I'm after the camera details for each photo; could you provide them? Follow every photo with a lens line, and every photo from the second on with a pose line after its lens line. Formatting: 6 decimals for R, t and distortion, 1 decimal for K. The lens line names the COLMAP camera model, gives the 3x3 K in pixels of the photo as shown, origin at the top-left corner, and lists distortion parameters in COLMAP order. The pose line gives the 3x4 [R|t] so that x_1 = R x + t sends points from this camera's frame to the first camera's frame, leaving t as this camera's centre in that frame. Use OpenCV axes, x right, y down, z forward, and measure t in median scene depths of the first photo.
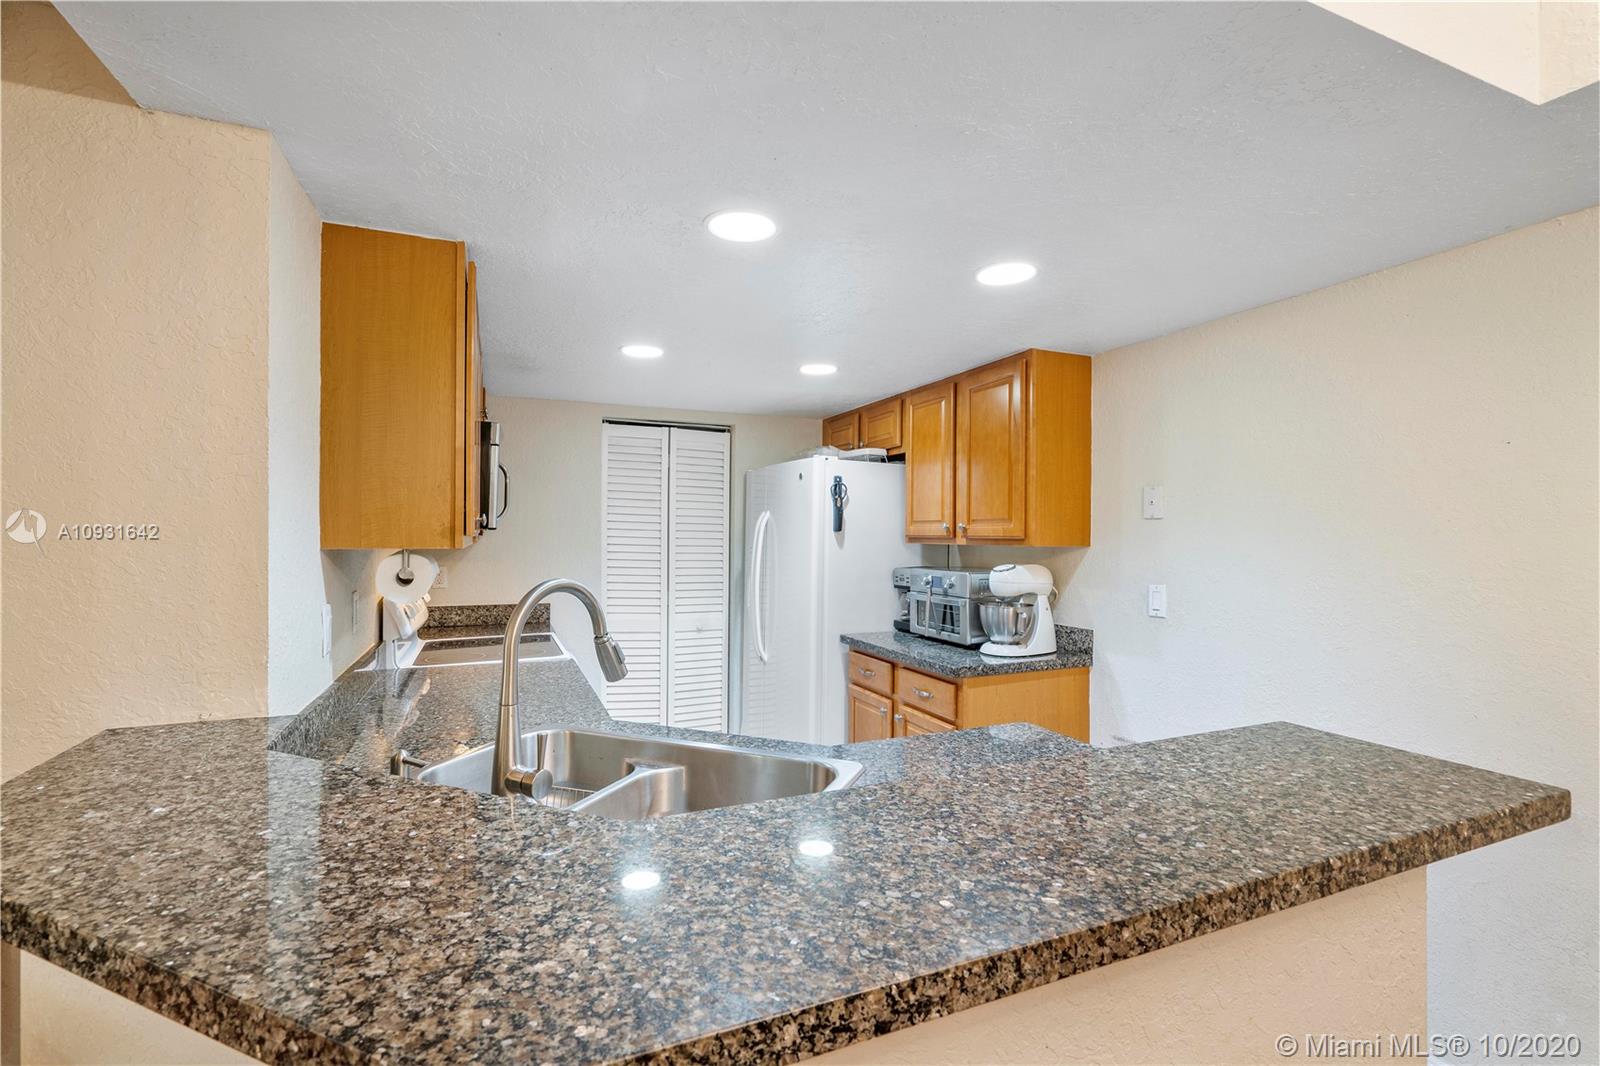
lens RADIAL K [[722.0, 0, 789.9], [0, 722.0, 537.3], [0, 0, 1]] dist [-0.001191, 0.000302]
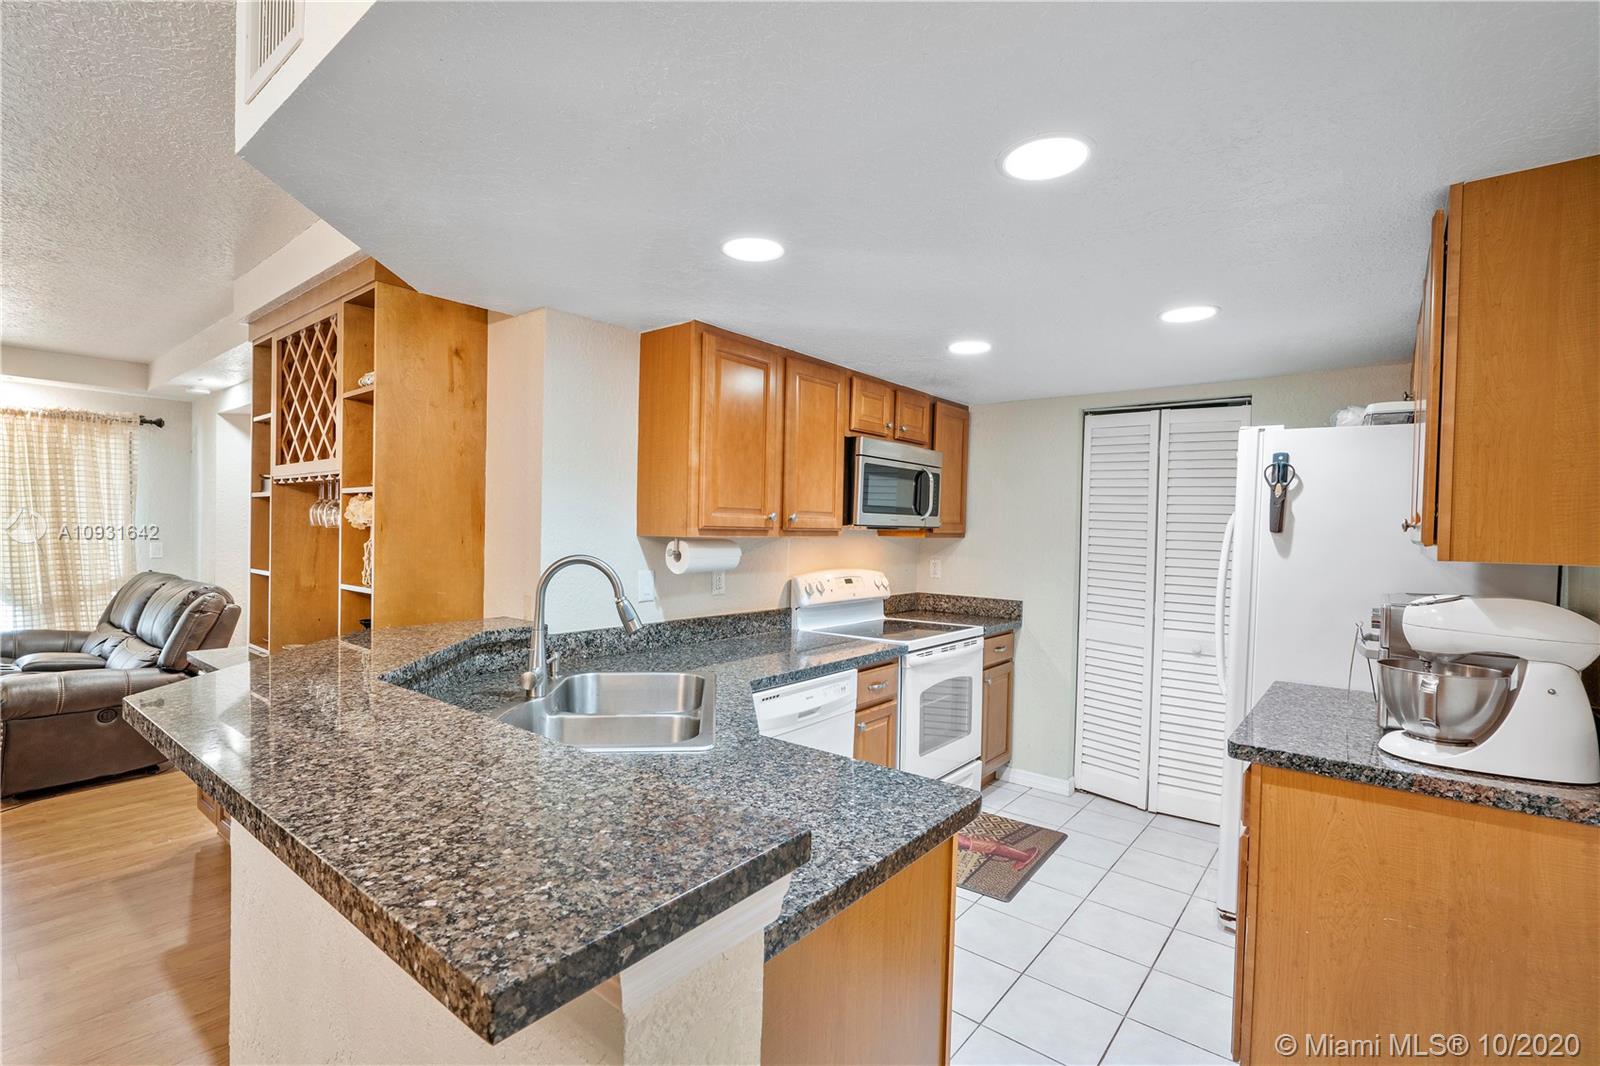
lens RADIAL K [[722.0, 0, 789.9], [0, 722.0, 537.3], [0, 0, 1]] dist [-0.001191, 0.000302]
pose [[0.468592, 0.017159, -0.883248, 0.501681], [-0.020421, 0.999755, 0.008588, -0.000254], [0.883179, 0.014012, 0.468828, 0.284040]]
